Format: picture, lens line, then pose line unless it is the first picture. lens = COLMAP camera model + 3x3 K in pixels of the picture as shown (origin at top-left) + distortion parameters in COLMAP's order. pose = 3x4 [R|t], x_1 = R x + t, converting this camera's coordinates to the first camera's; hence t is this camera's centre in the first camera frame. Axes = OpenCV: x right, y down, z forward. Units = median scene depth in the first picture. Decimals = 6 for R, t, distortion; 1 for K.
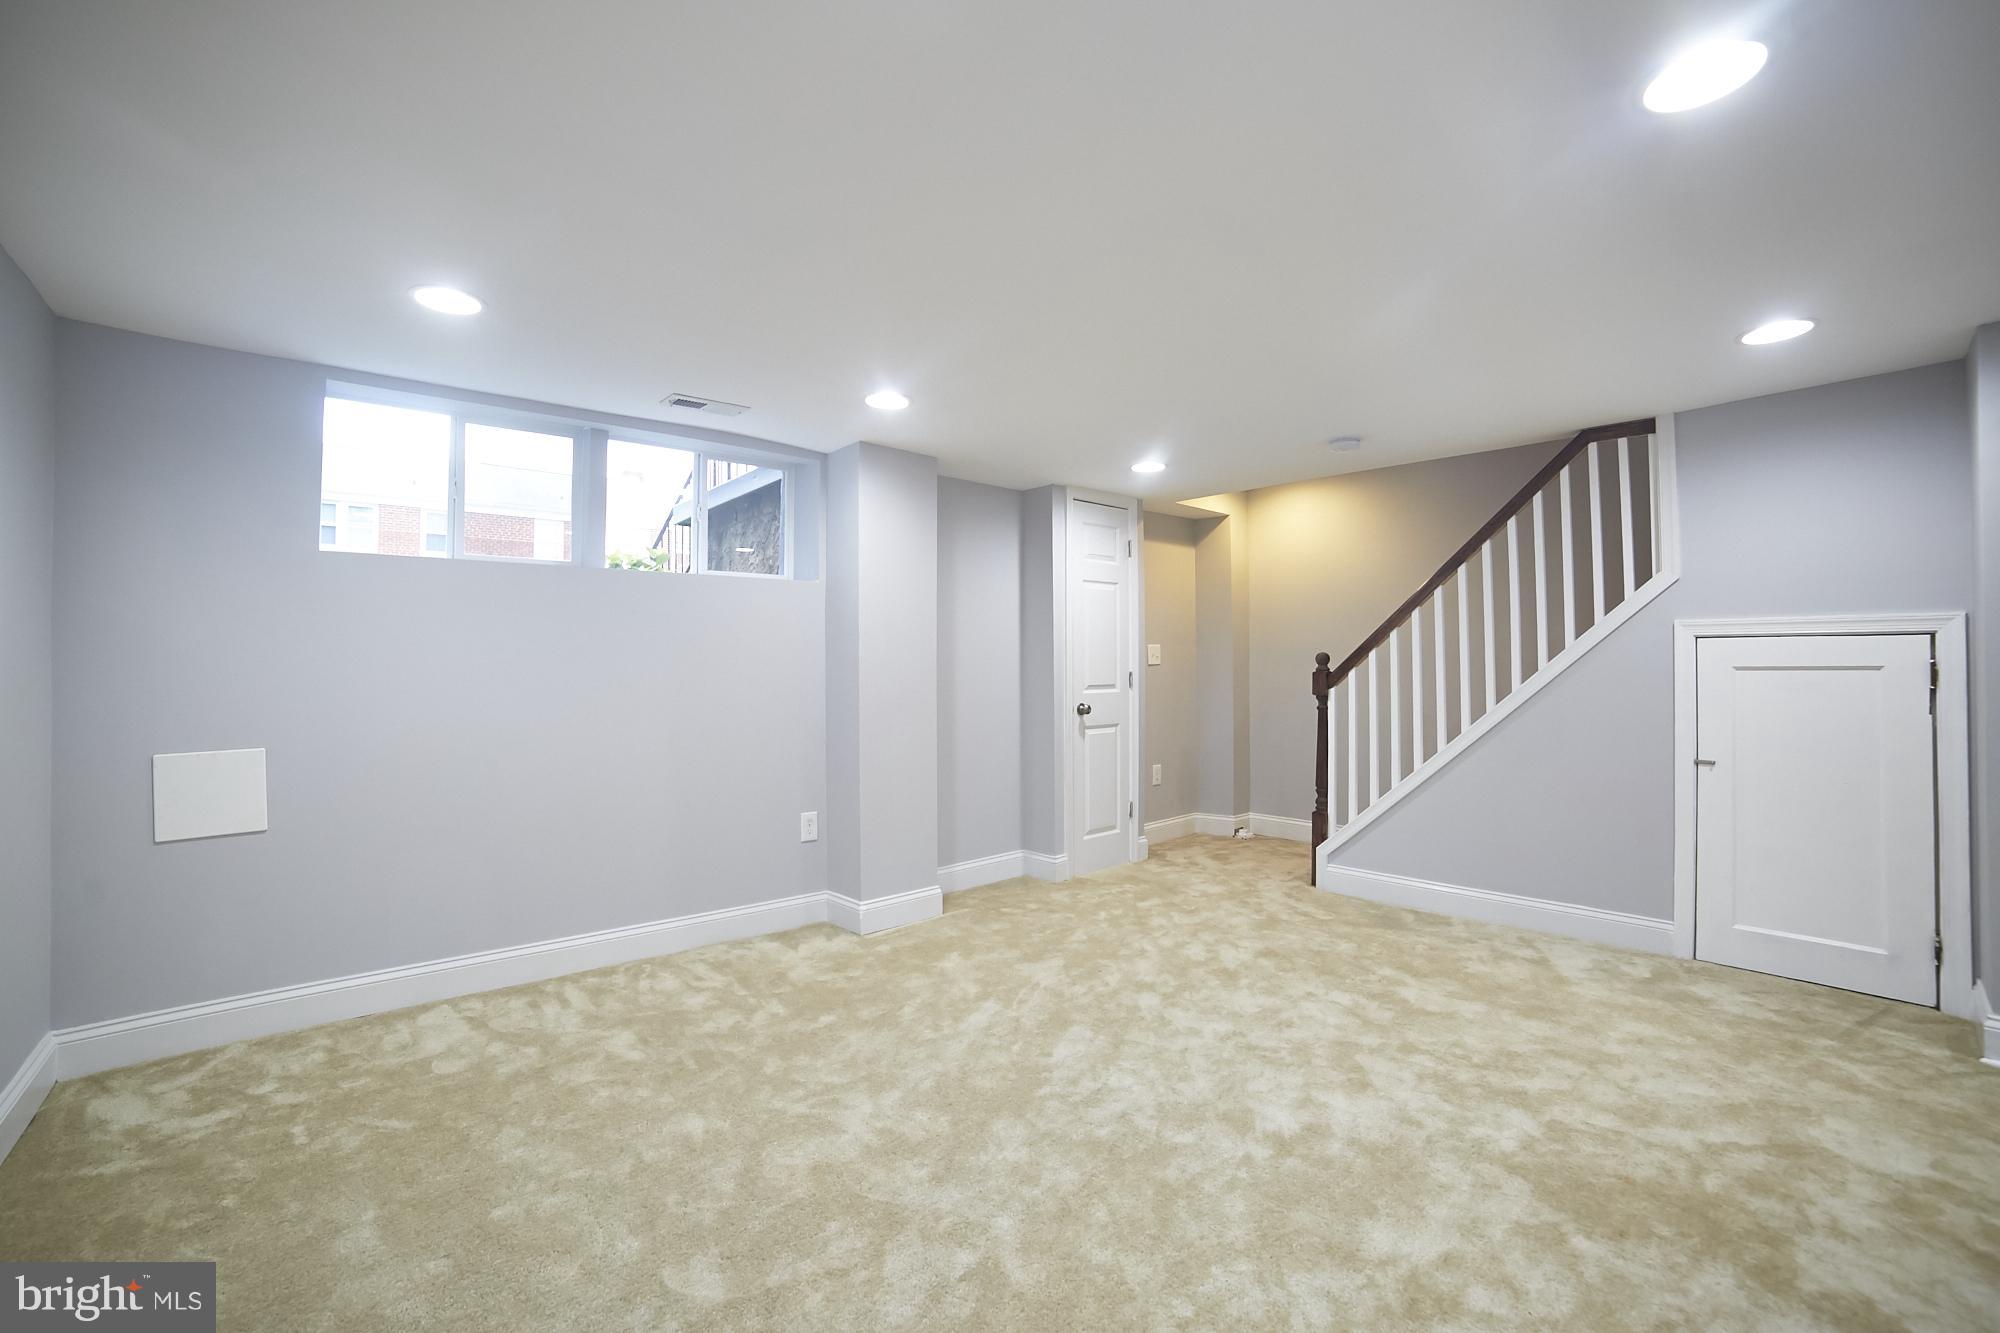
lens RADIAL K [[841.0, 0, 997.4], [0, 841.0, 653.3], [0, 0, 1]] dist [-0.105779, 0.036616]
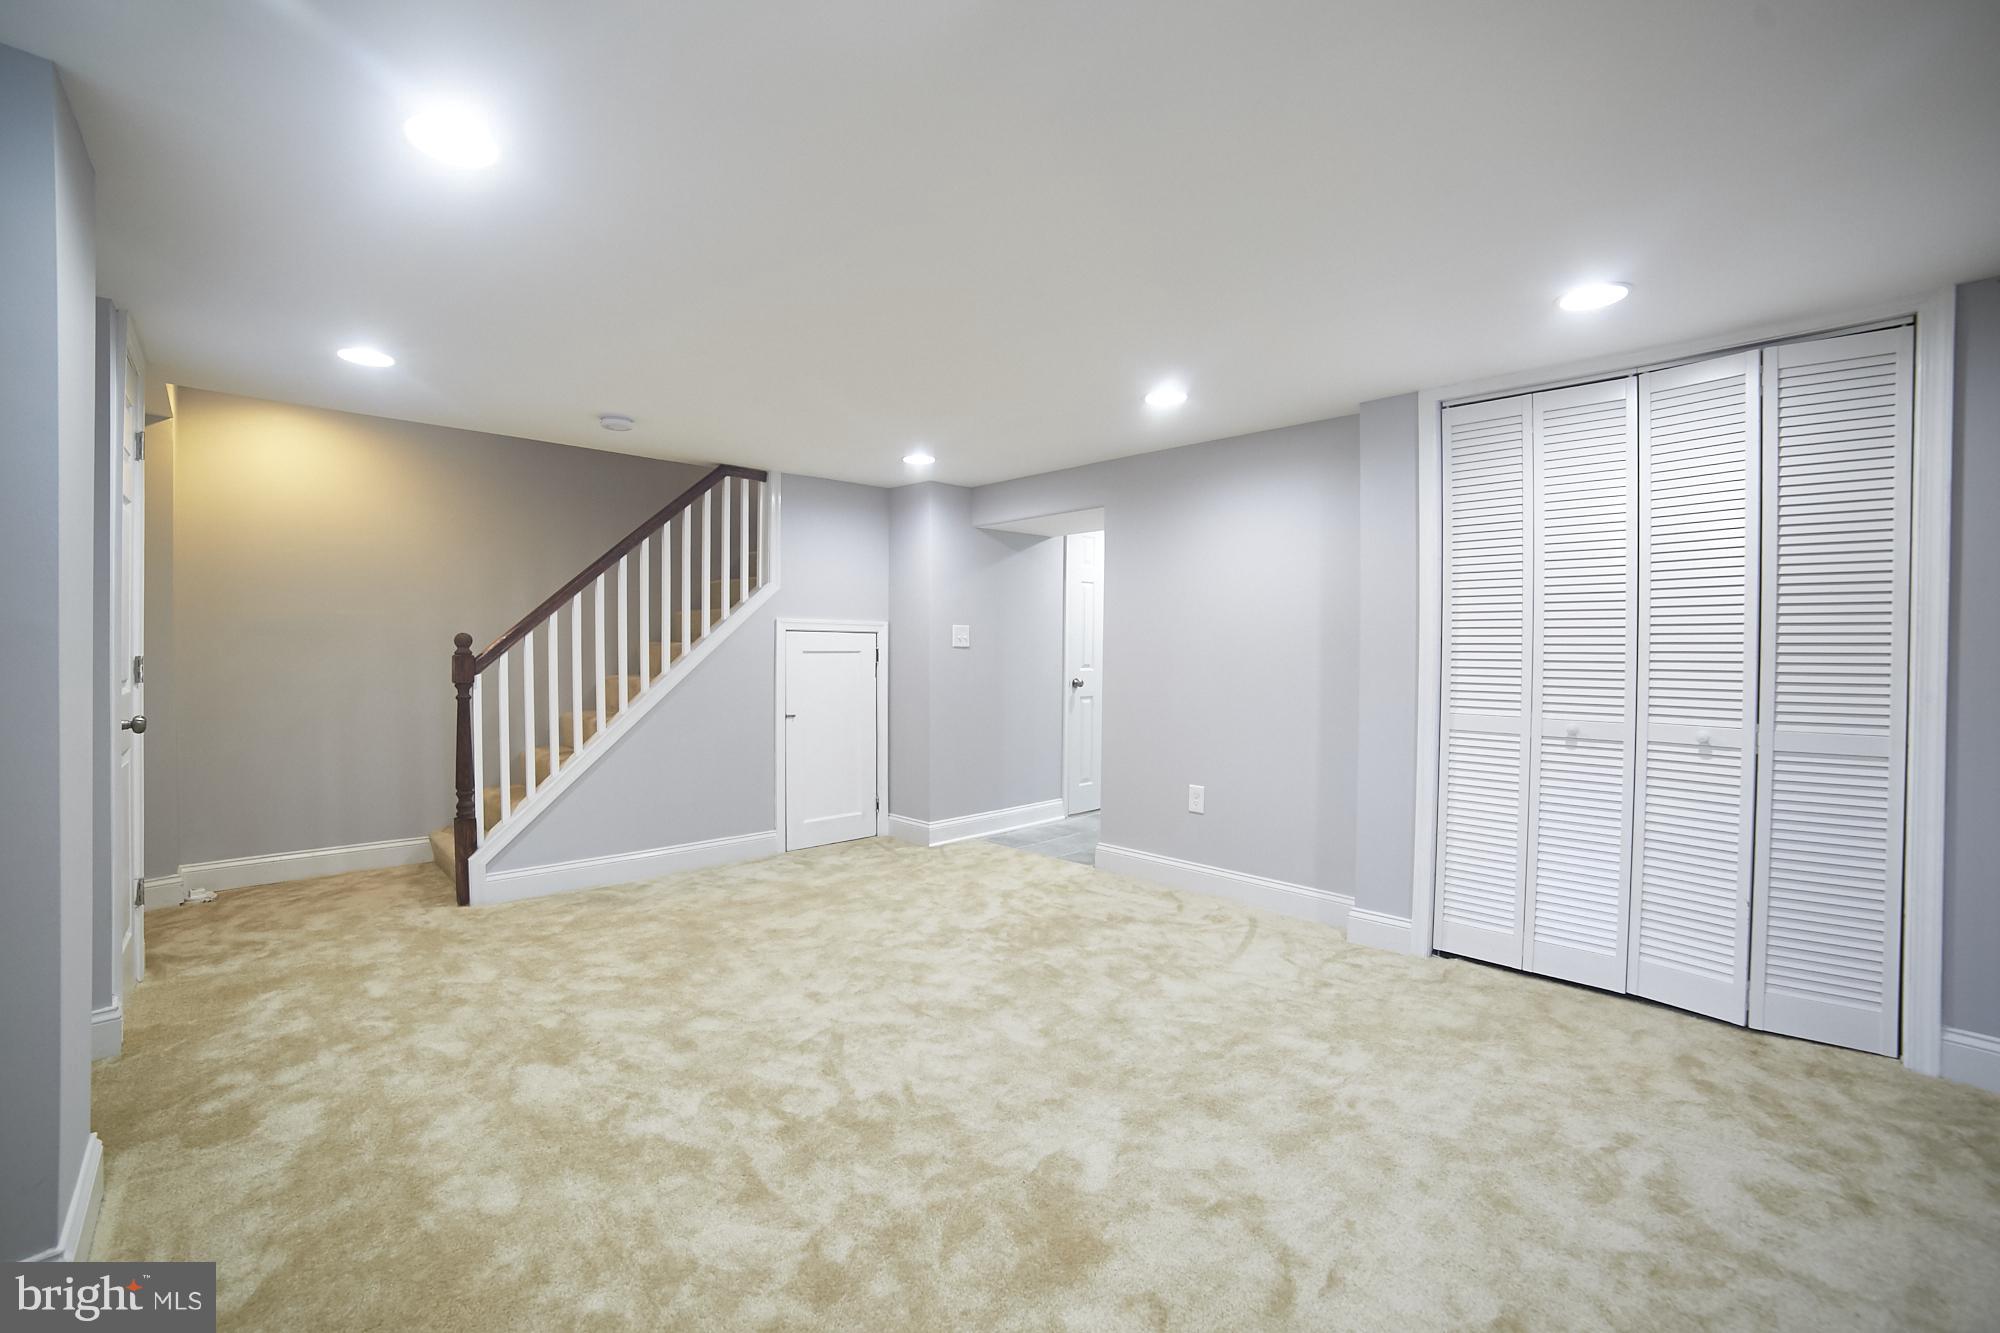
lens RADIAL K [[841.0, 0, 997.4], [0, 841.0, 653.3], [0, 0, 1]] dist [-0.105779, 0.036616]
pose [[-0.049506, -0.001559, 0.998773, -0.620504], [-0.018110, 0.999836, 0.000663, 0.012266], [-0.998610, -0.018055, -0.049526, 0.642429]]
